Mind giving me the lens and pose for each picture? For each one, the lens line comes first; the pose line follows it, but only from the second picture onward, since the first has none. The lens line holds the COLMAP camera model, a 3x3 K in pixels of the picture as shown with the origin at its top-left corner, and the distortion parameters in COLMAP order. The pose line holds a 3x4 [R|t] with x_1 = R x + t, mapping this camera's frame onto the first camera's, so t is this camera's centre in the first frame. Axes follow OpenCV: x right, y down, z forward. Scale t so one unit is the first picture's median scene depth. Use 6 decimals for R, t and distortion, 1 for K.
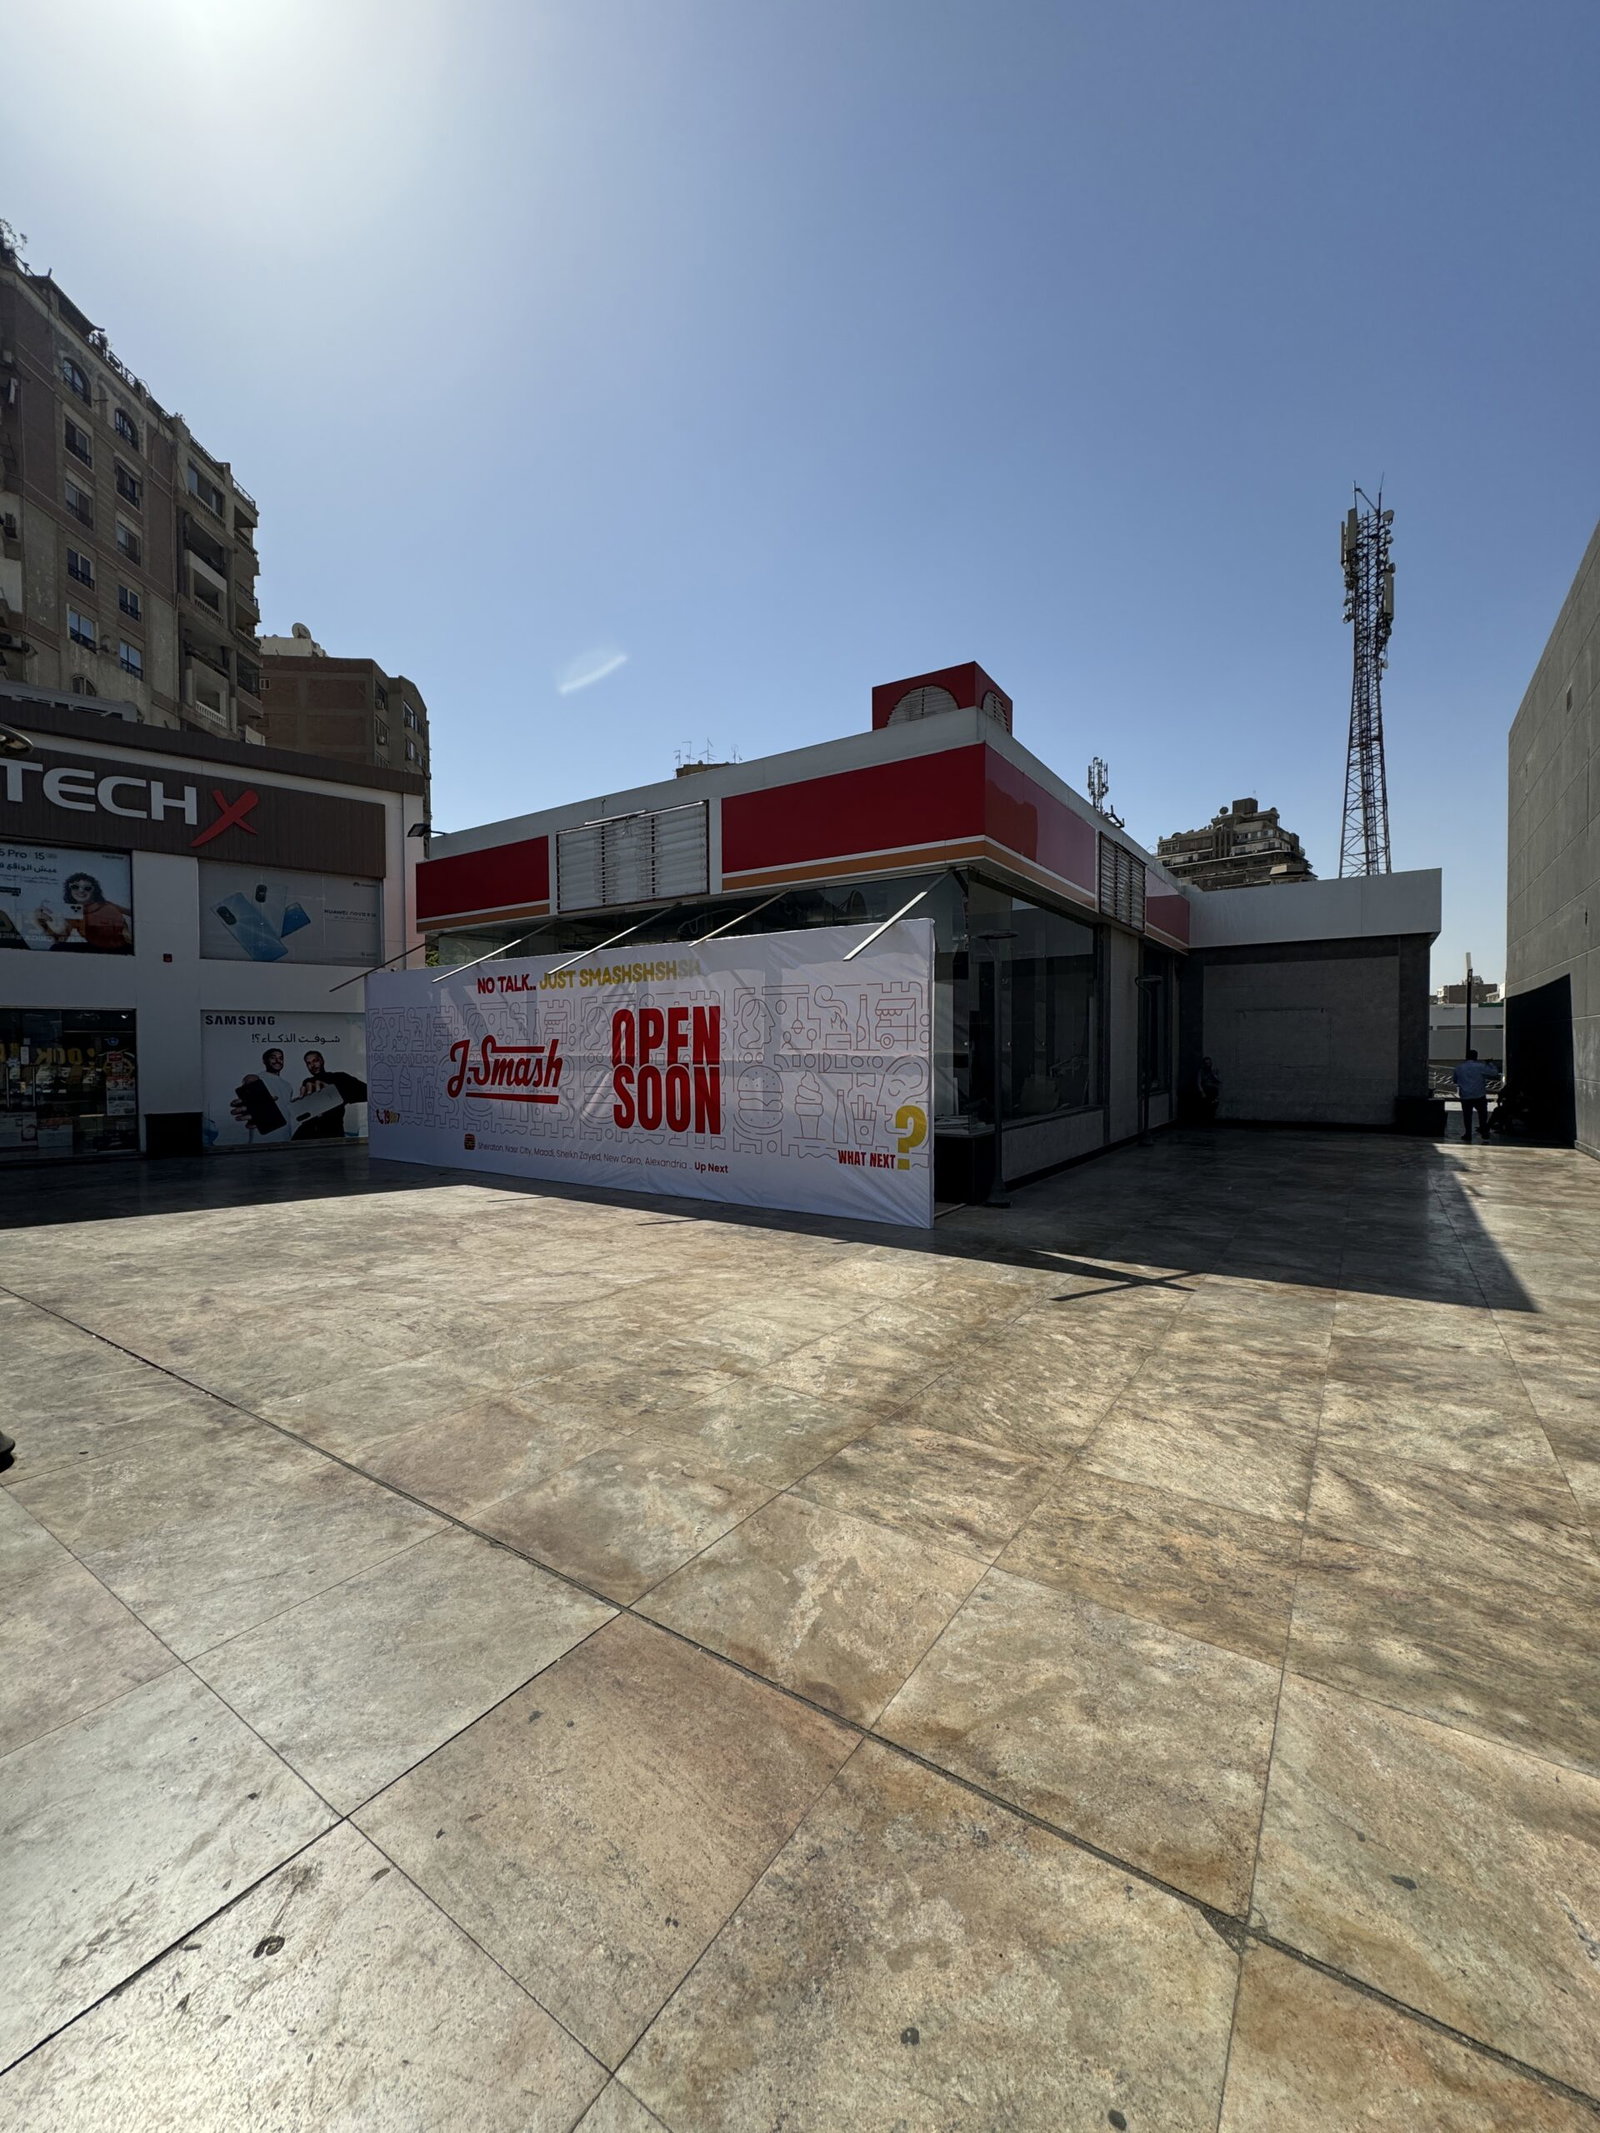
lens RADIAL K [[844.6, 0, 800.0], [0, 844.6, 1065.0], [0, 0, 1]] dist [-0.000642, 0.000215]
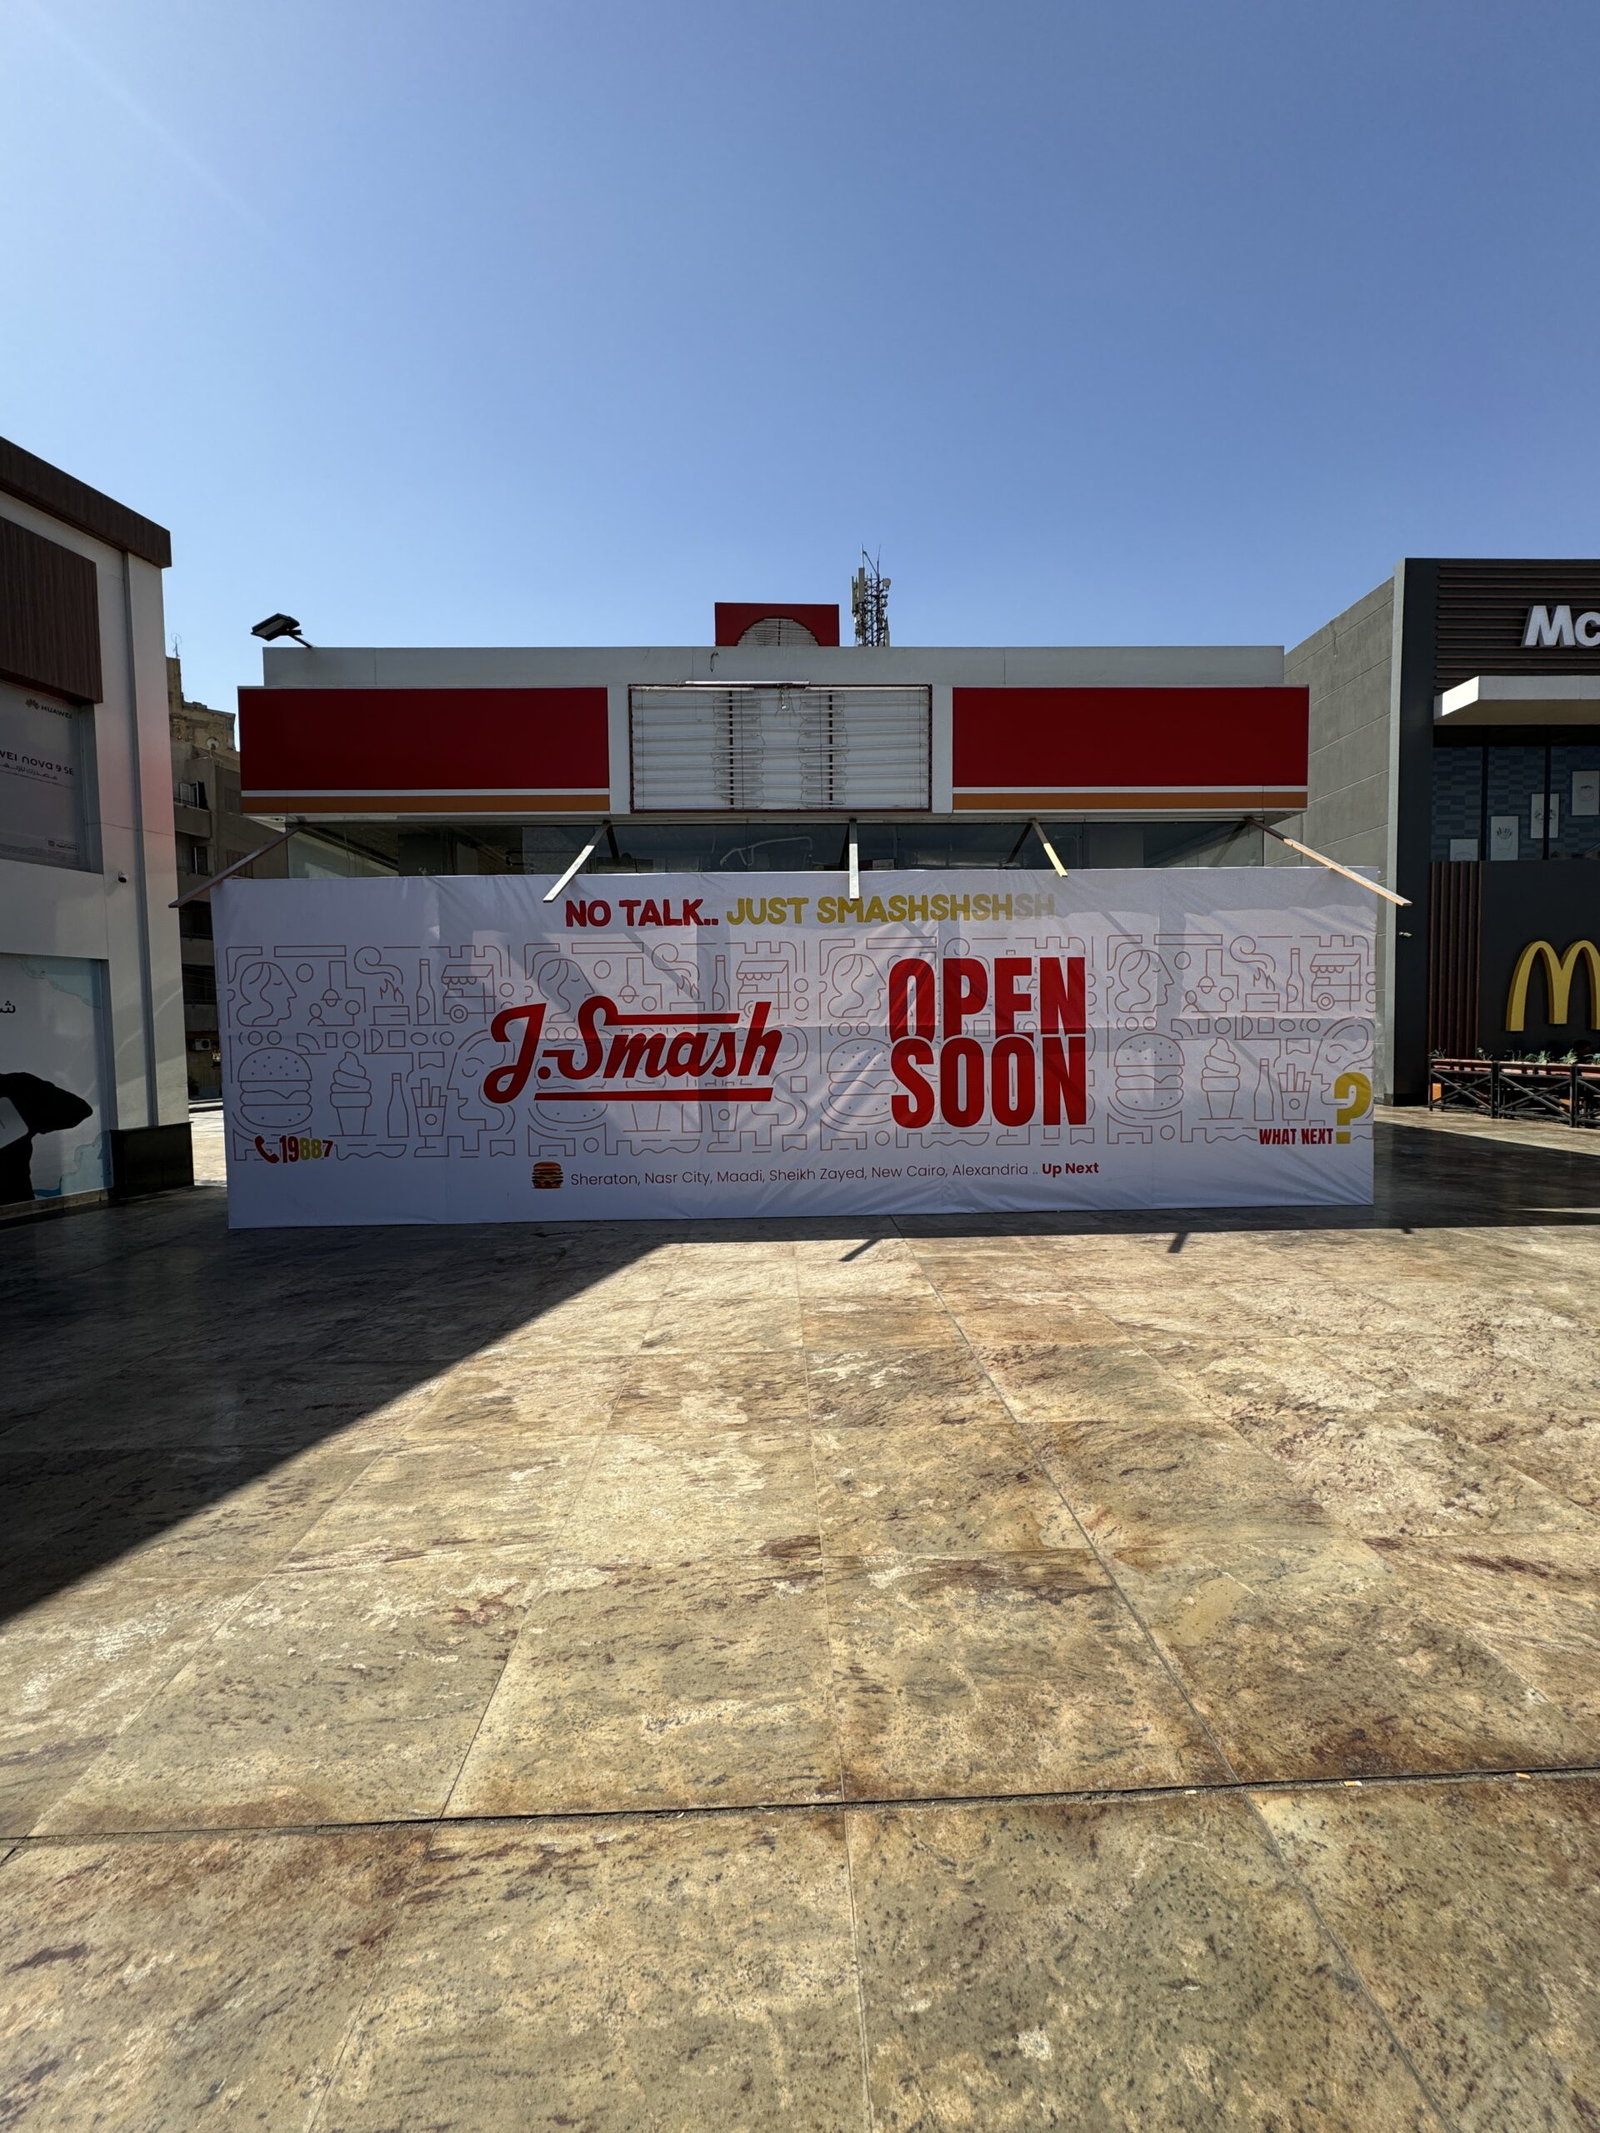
lens RADIAL K [[843.5, 0, 800.0], [0, 843.5, 1066.5], [0, 0, 1]] dist [-0.002080, 0.000580]
pose [[0.812903, -0.035829, 0.581295, -0.726724], [0.023091, 0.999304, 0.029302, 0.001027], [-0.581941, -0.010397, 0.813165, 0.504465]]
